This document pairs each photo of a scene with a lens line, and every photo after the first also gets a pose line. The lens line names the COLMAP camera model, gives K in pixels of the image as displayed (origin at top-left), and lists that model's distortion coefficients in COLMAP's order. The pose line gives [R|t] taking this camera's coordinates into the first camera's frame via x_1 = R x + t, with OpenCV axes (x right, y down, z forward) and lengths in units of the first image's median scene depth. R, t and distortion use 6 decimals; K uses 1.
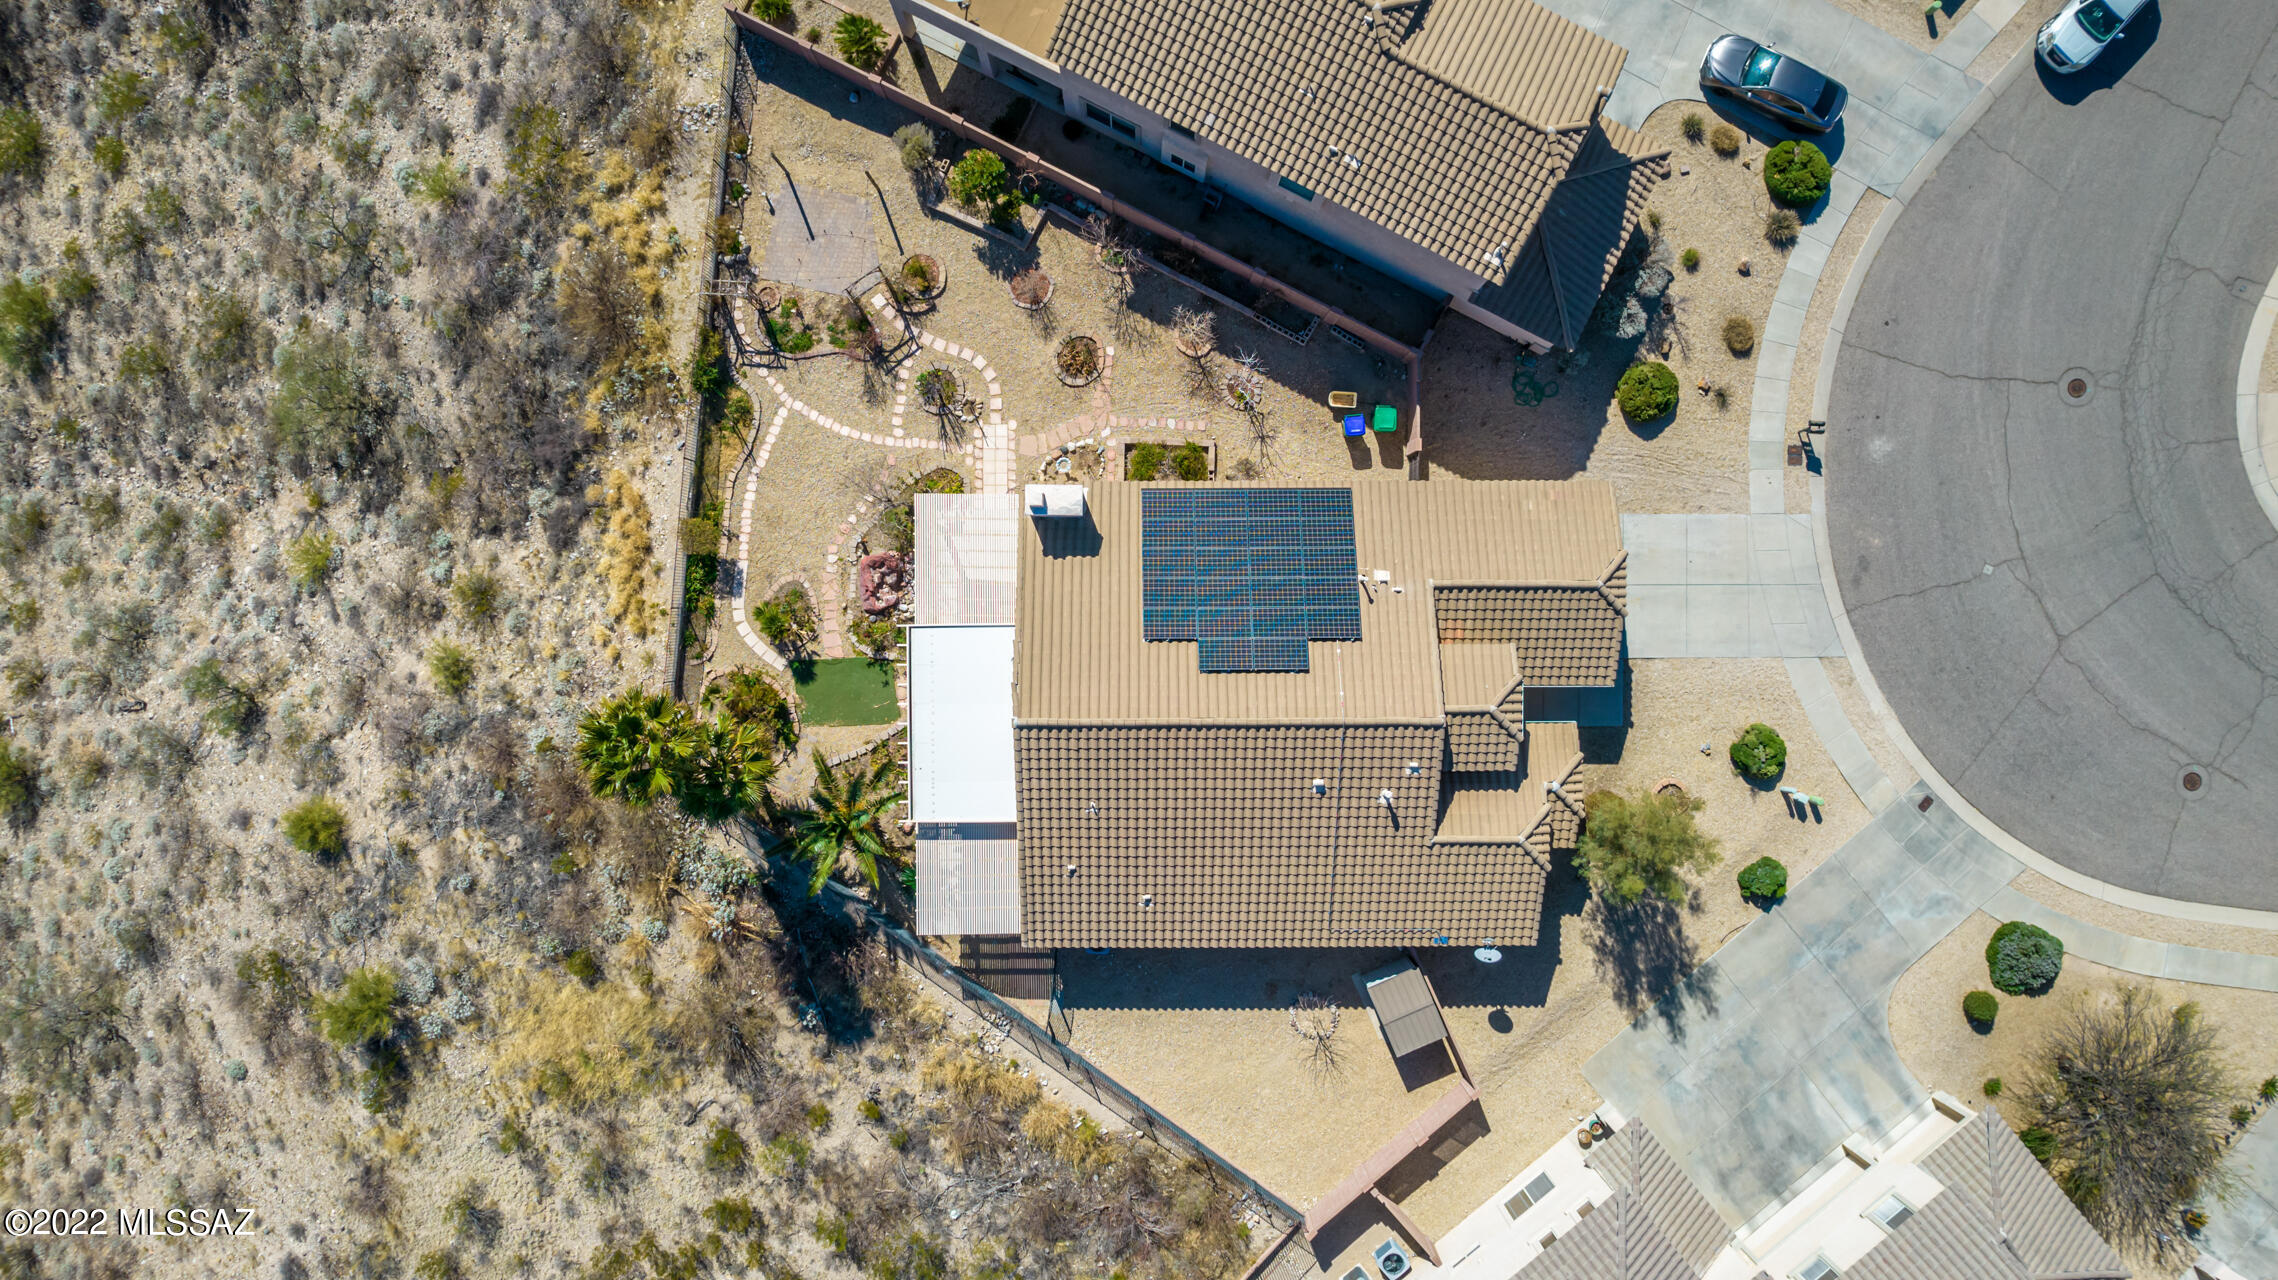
lens RADIAL K [[1462.9, 0, 1133.0], [0, 1462.9, 637.8], [0, 0, 1]] dist [-0.076149, 0.066245]
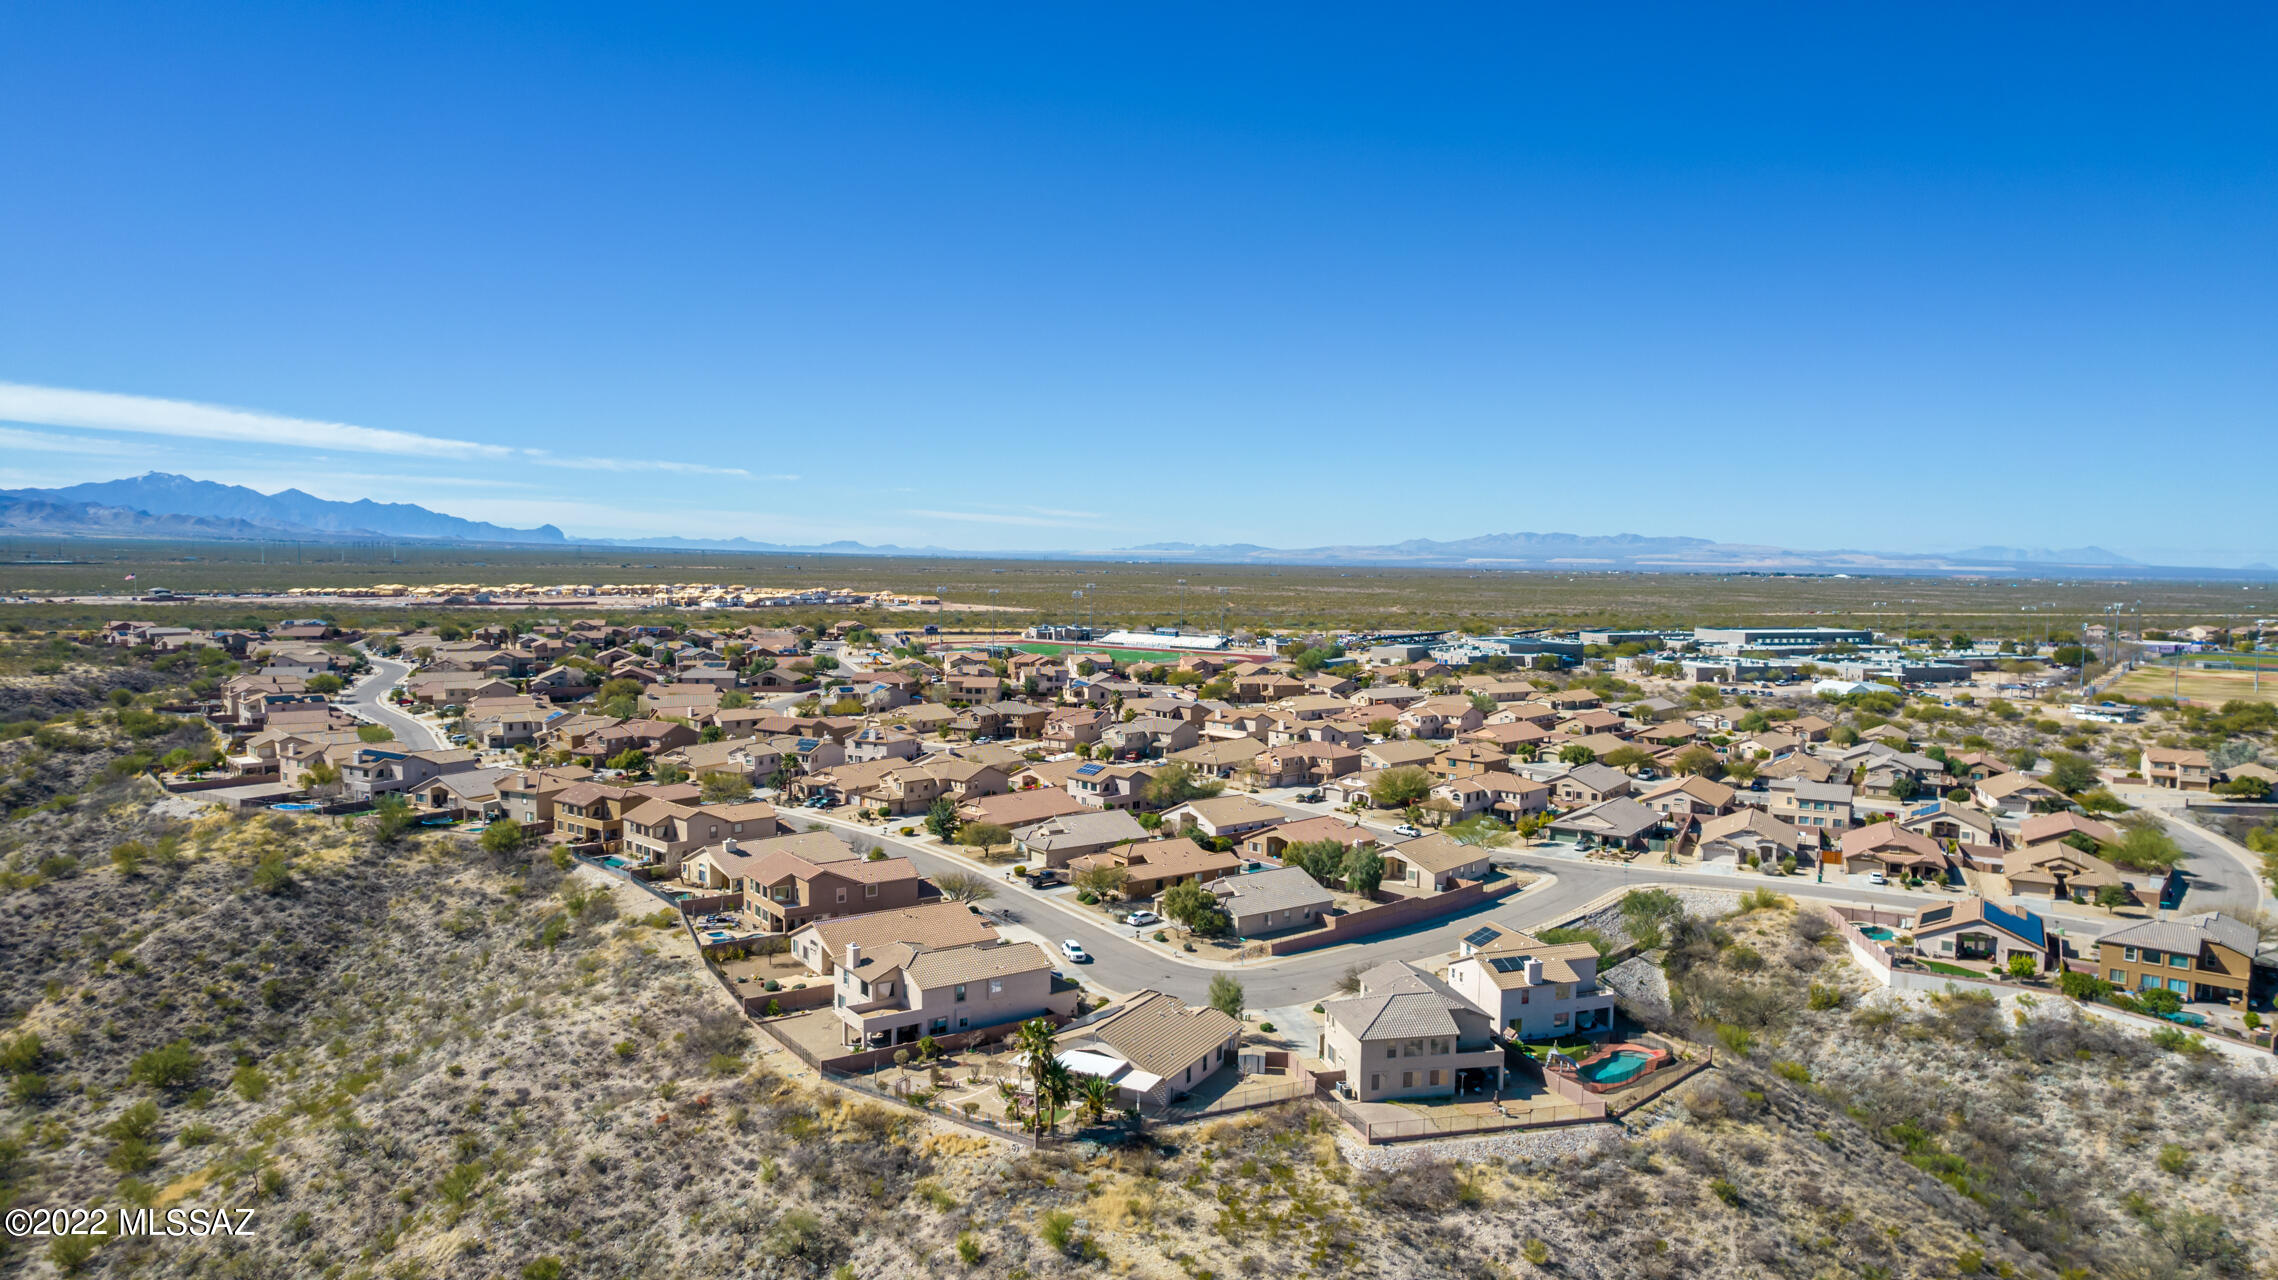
lens RADIAL K [[1461.2, 0, 1134.1], [0, 1461.2, 632.9], [0, 0, 1]] dist [-0.083027, 0.080944]
pose [[0.478008, -0.052079, 0.876810, -2.320448], [0.878050, 0.002024, -0.478564, 1.385210], [0.023148, 0.998641, 0.046695, 0.044187]]
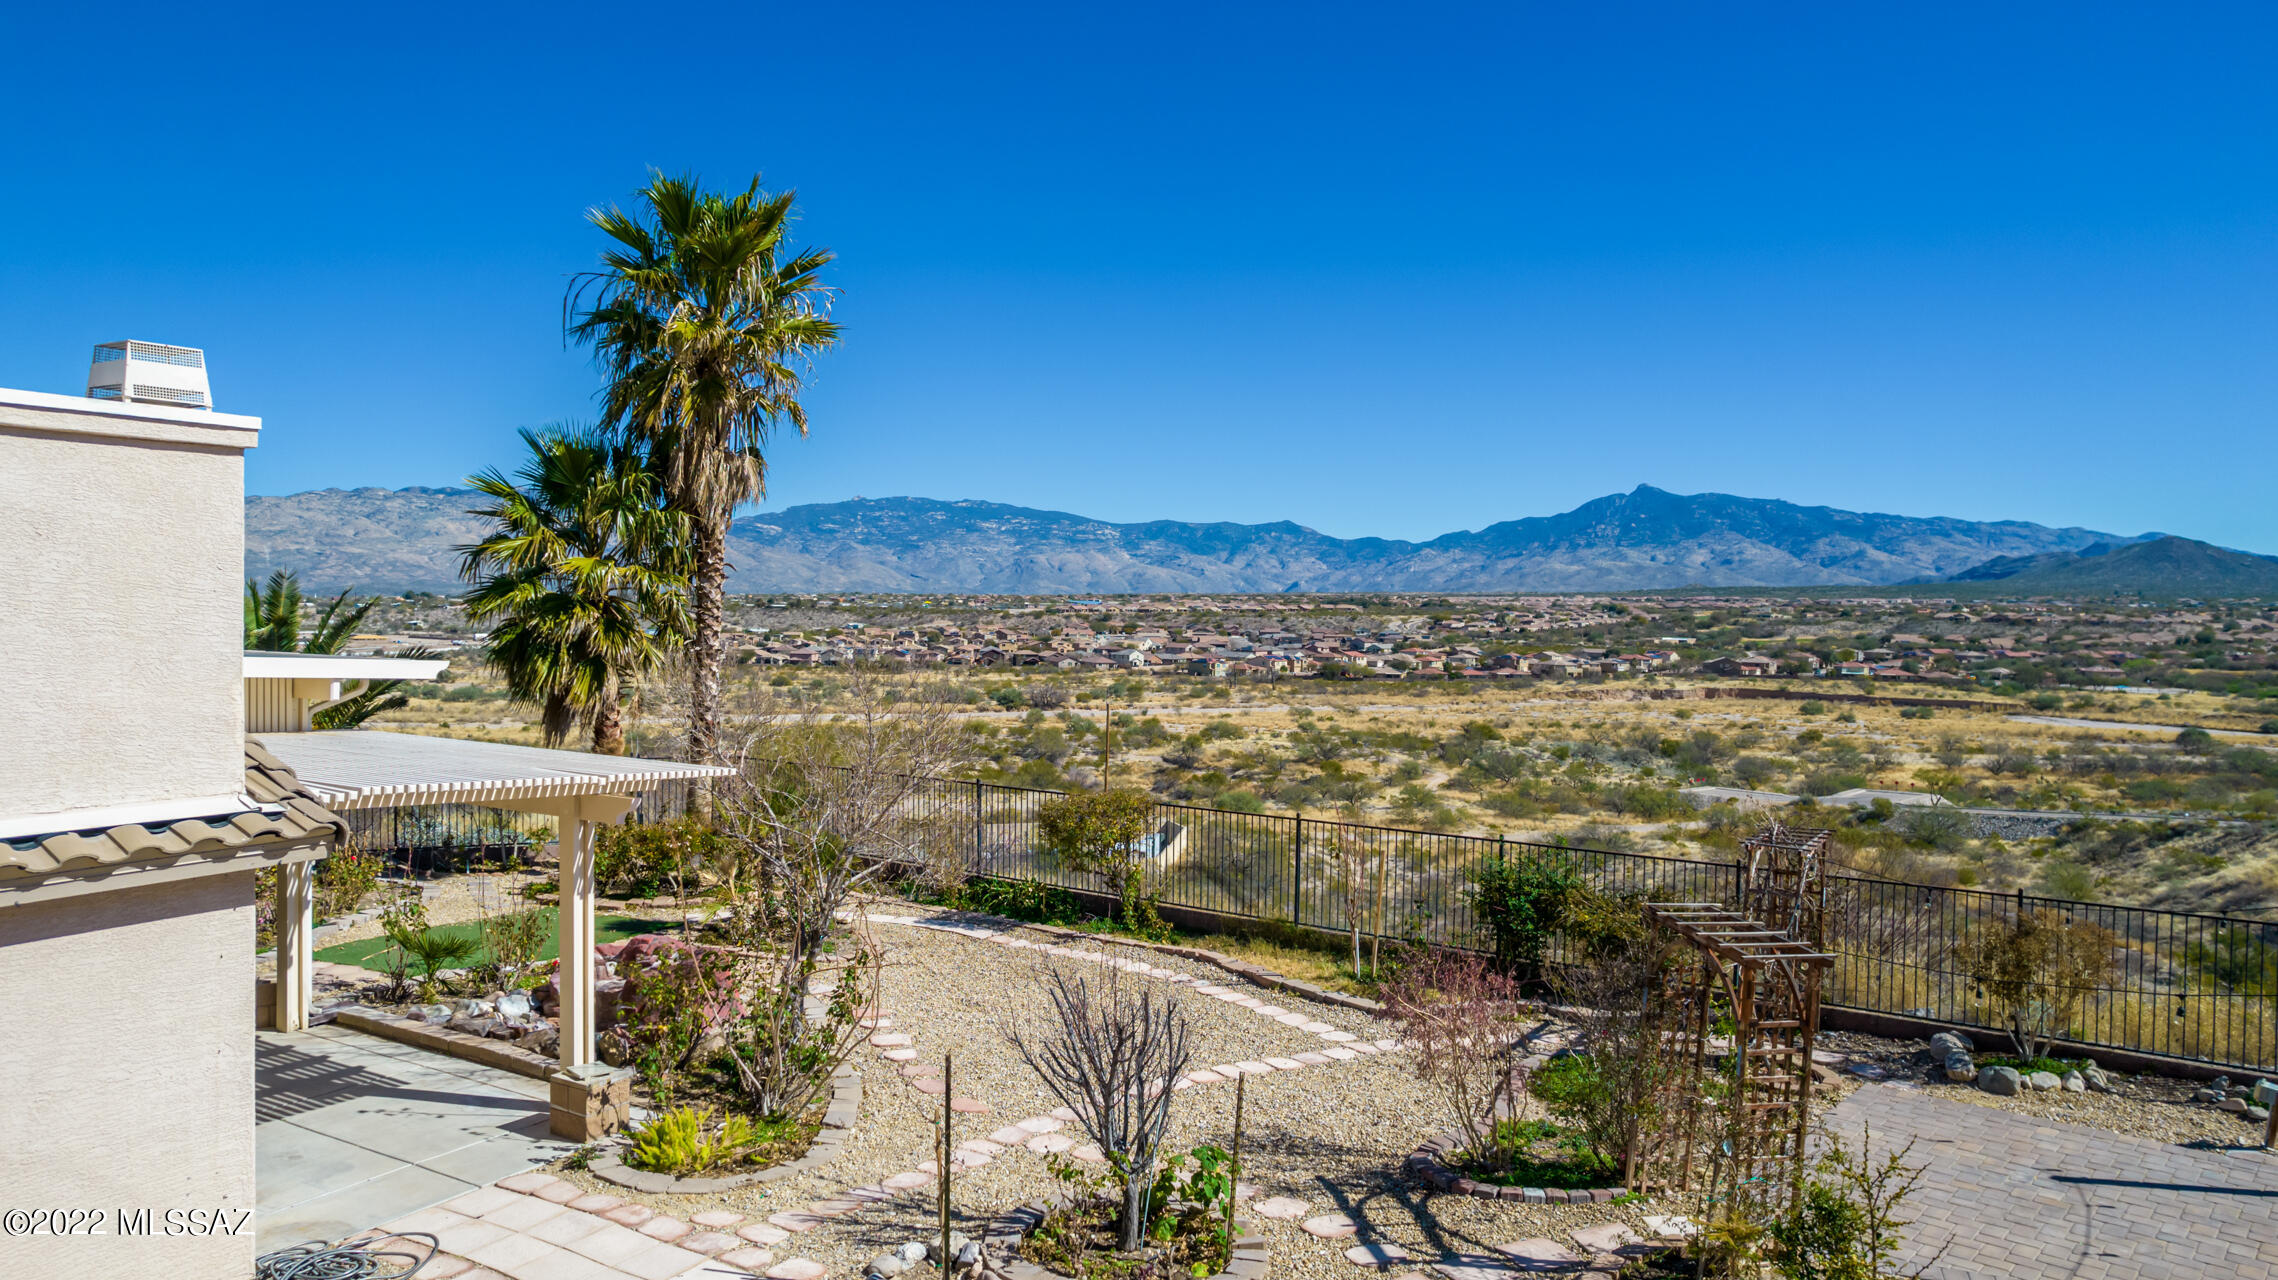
lens RADIAL K [[1482.6, 0, 1133.1], [0, 1482.6, 632.8], [0, 0, 1]] dist [-0.077118, 0.068080]
pose [[-0.499837, 0.003866, -0.866111, 0.025917], [-0.864825, -0.056888, 0.498841, -0.258081], [-0.047343, 0.998373, 0.031778, 0.917196]]
